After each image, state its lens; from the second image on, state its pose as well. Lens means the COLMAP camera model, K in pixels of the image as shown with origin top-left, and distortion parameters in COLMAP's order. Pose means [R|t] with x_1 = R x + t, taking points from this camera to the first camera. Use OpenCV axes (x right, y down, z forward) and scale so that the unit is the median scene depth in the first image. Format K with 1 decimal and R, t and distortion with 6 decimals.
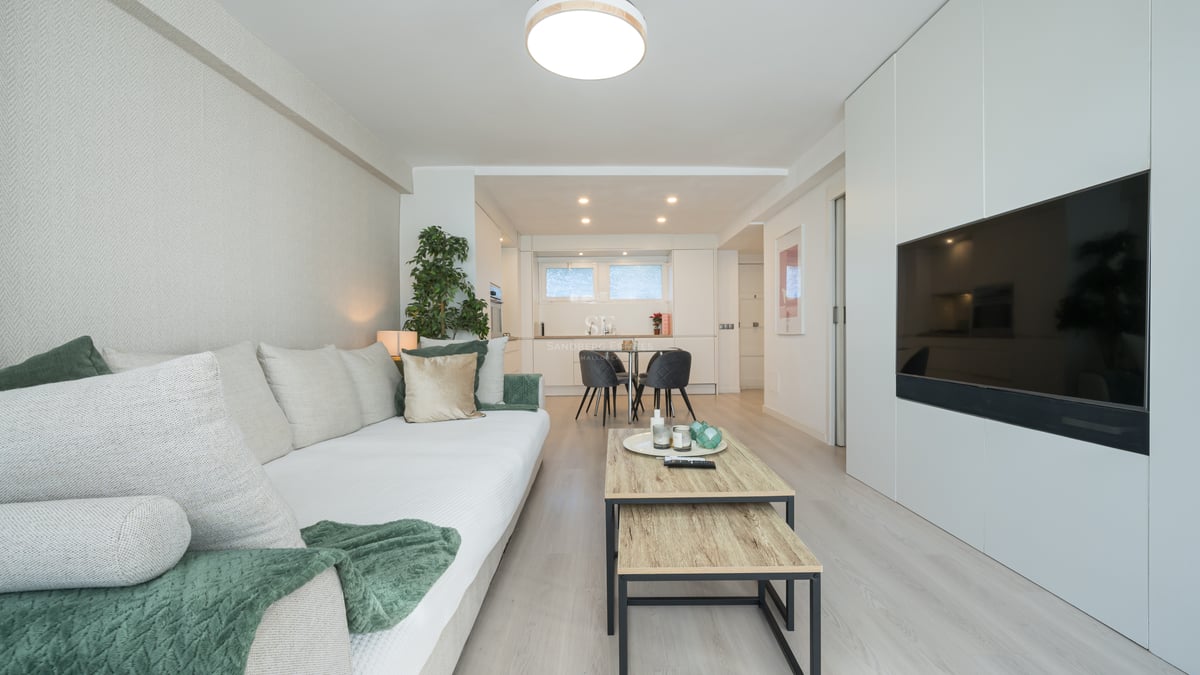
lens RADIAL K [[759.9, 0, 597.3], [0, 759.9, 315.0], [0, 0, 1]] dist [0.005233, 0.001897]
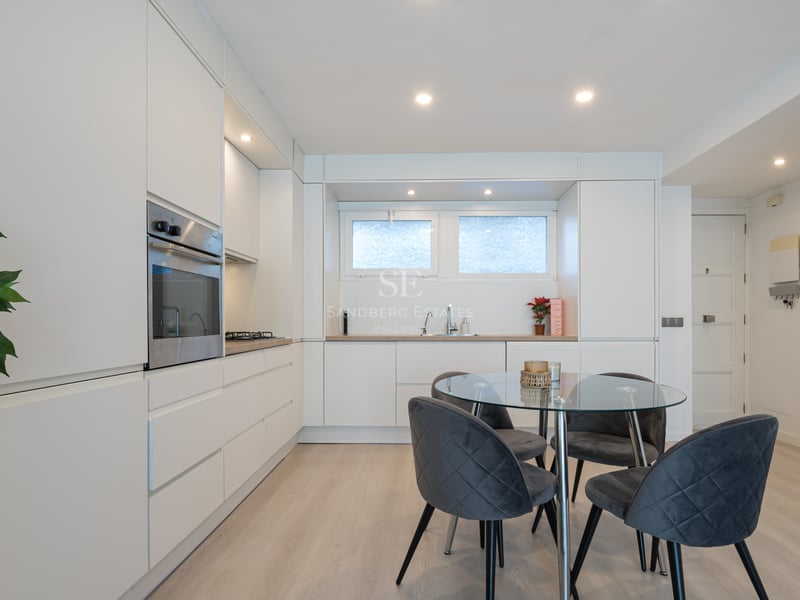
lens RADIAL K [[673.9, 0, 398.5], [0, 673.9, 280.3], [0, 0, 1]] dist [0.004115, 0.003441]
pose [[0.999370, 0.008372, -0.034475, -0.012910], [-0.009602, 0.999318, -0.035657, 0.003940], [0.034153, 0.035966, 0.998769, 0.488078]]
